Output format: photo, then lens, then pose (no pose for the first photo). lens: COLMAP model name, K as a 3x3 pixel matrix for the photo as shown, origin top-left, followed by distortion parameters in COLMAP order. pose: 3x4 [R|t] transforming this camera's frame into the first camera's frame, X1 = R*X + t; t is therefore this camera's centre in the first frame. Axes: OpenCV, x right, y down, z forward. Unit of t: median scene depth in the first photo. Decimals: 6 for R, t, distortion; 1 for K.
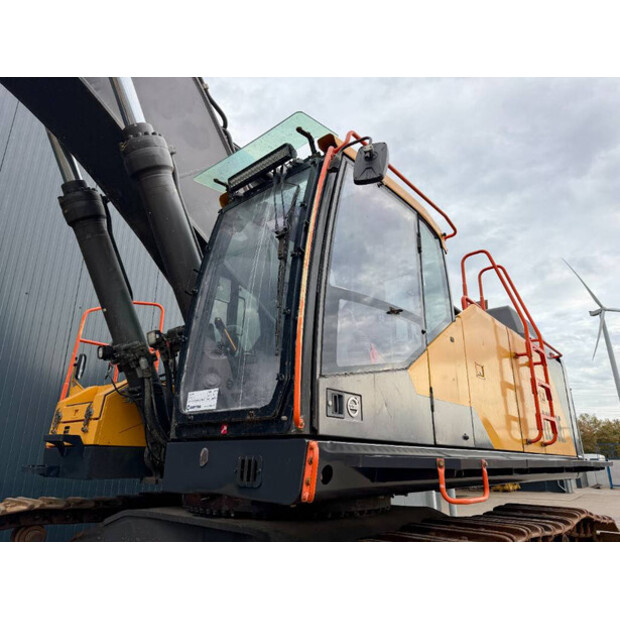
lens RADIAL K [[435.8, 0, 310.0], [0, 435.8, 310.0], [0, 0, 1]] dist [-0.000778, -0.001321]
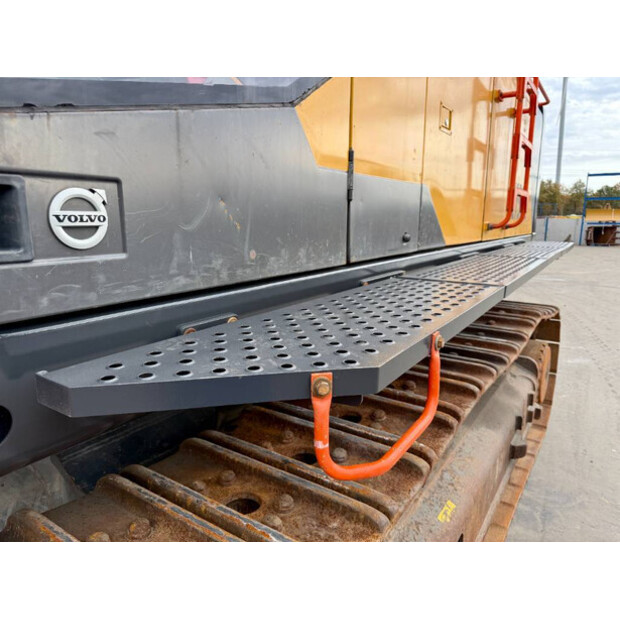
lens RADIAL K [[435.8, 0, 310.0], [0, 435.8, 310.0], [0, 0, 1]] dist [-0.000778, -0.001321]
pose [[0.993274, -0.037941, 0.109394, 0.159926], [-0.023379, 0.859612, 0.510412, 0.076830], [-0.113402, -0.509537, 0.852943, 0.461593]]
